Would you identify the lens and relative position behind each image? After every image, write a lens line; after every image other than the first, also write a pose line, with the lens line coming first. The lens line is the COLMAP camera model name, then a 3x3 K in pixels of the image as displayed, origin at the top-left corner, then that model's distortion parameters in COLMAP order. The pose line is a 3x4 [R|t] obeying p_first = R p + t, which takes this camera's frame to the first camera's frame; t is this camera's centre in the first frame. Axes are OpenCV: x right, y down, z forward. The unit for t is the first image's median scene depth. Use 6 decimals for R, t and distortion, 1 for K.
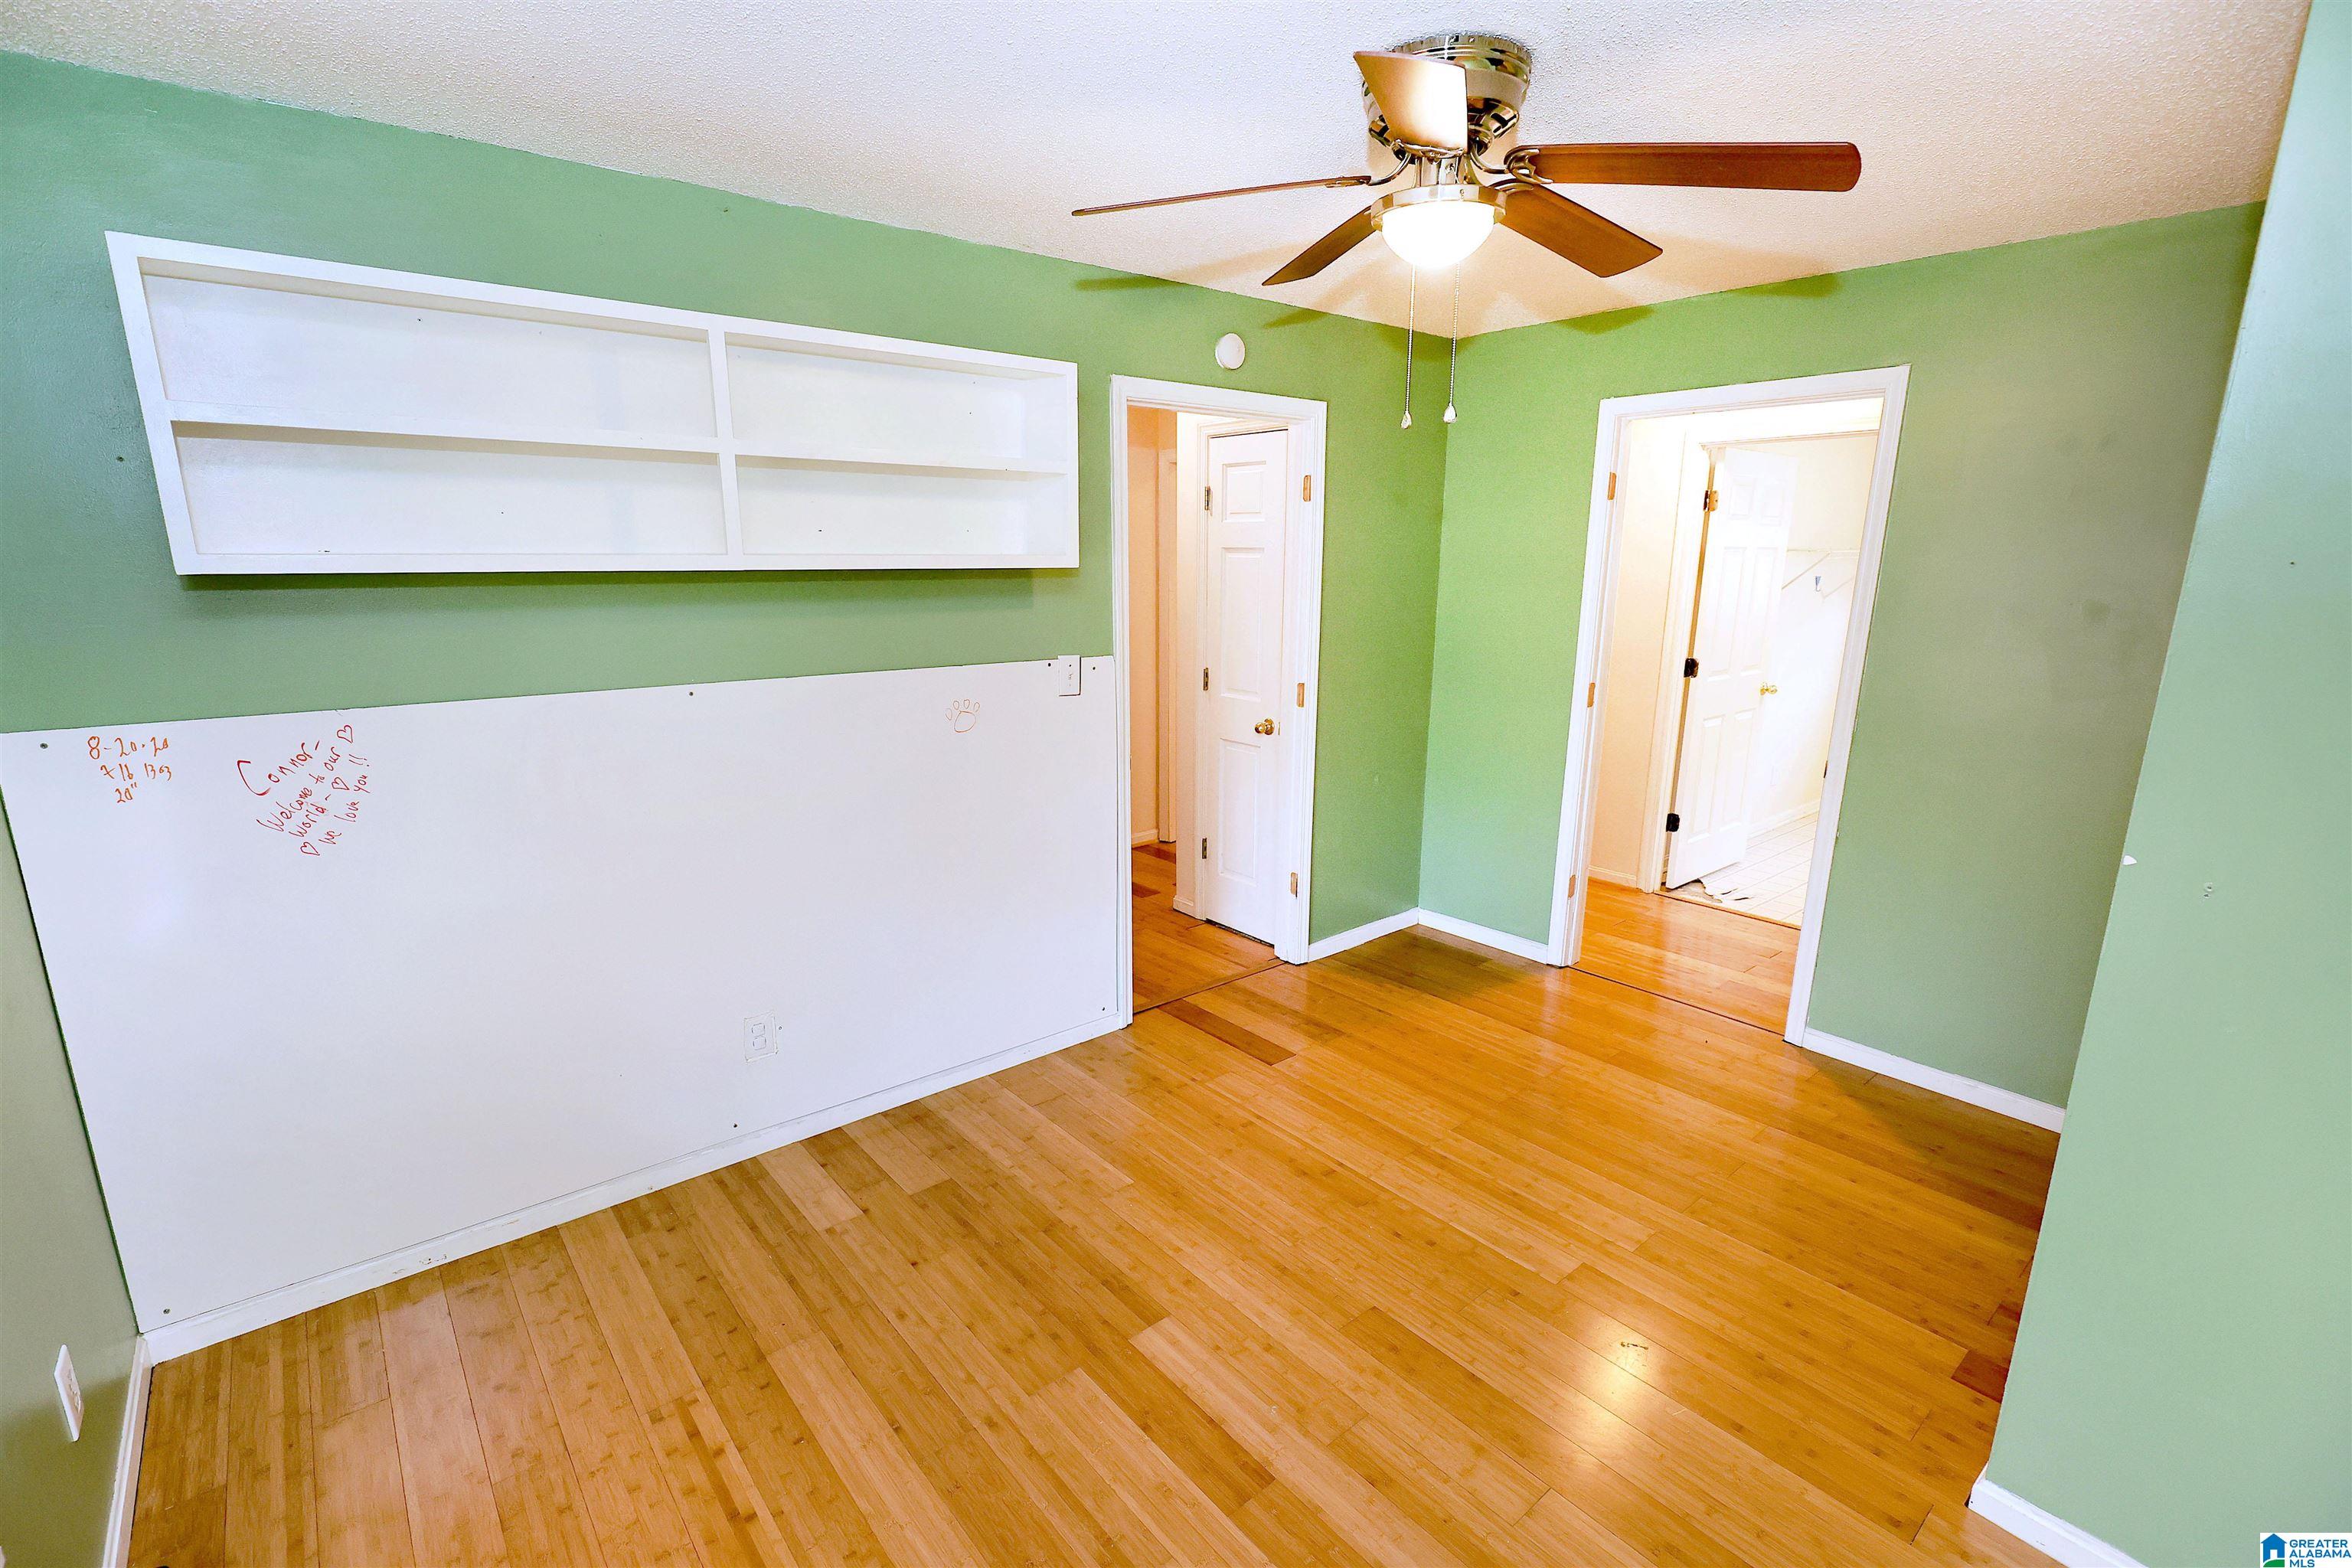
lens RADIAL K [[1057.7, 0, 1174.8], [0, 1057.7, 783.3], [0, 0, 1]] dist [-0.002659, -0.000100]
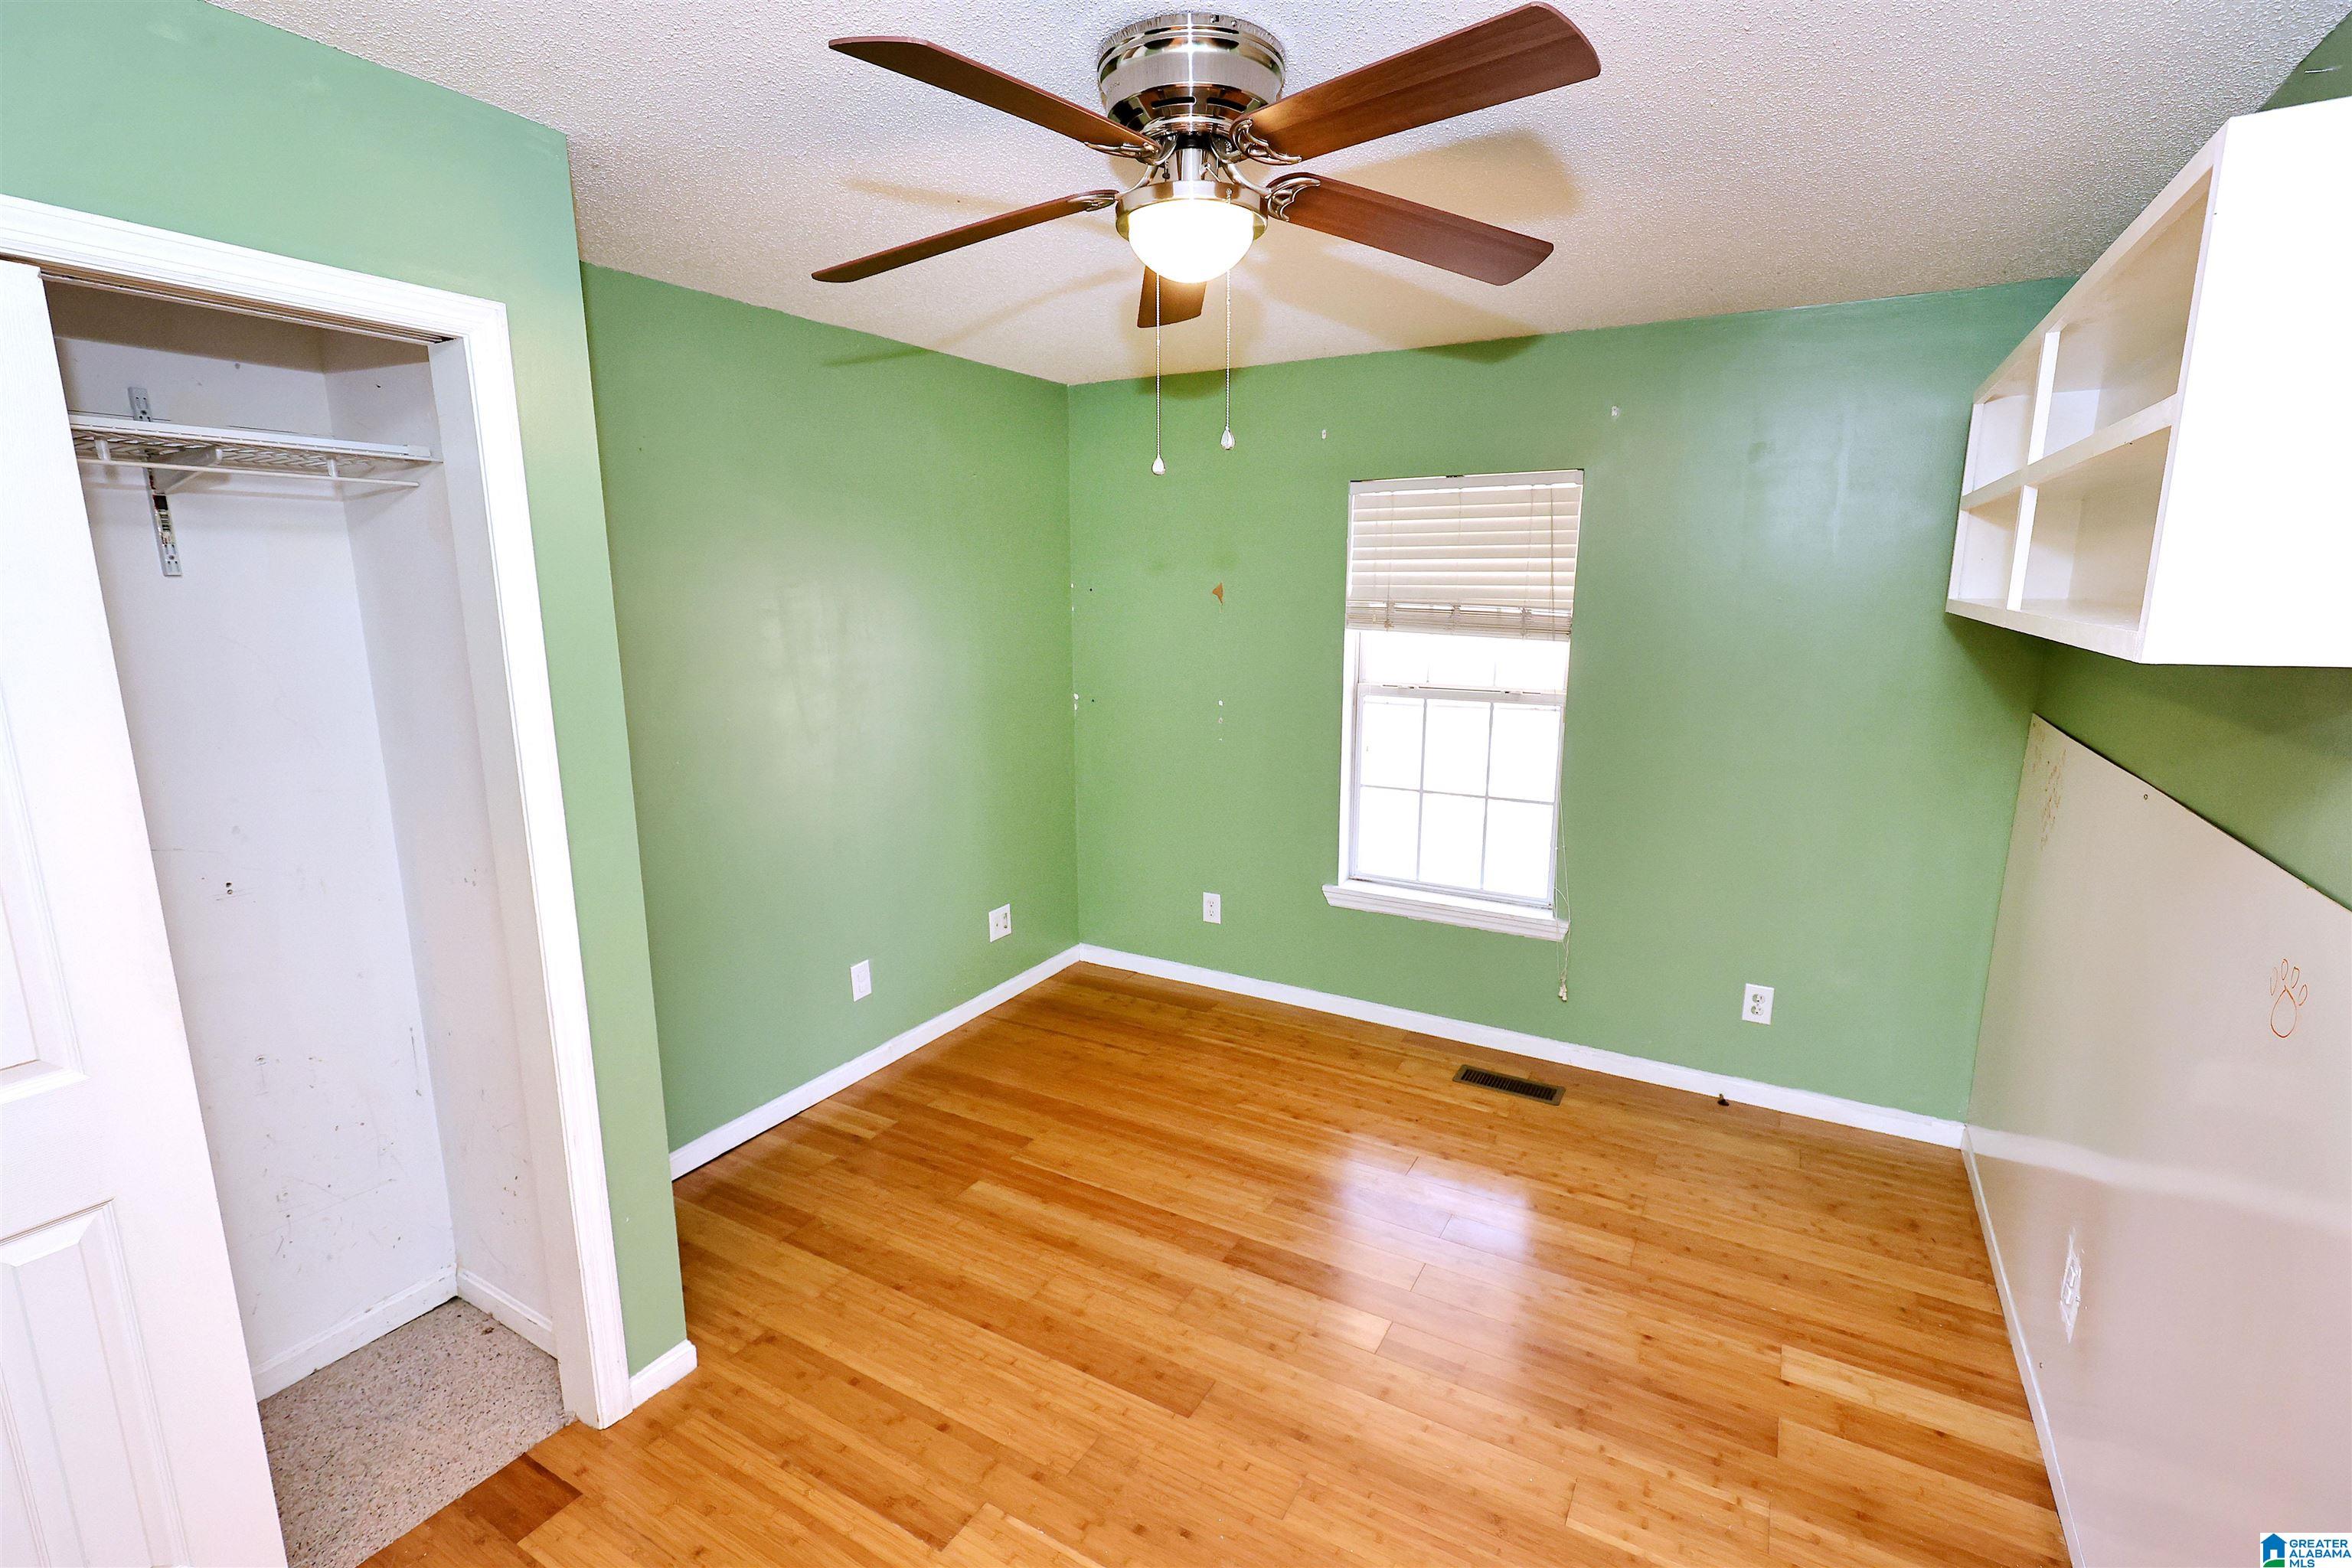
lens RADIAL K [[1057.7, 0, 1177.1], [0, 1057.7, 791.0], [0, 0, 1]] dist [-0.002659, -0.000100]
pose [[-0.937948, 0.067091, -0.340223, 0.501287], [-0.074487, 0.919226, 0.386621, -0.380970], [0.338681, 0.387973, -0.857189, 1.661971]]
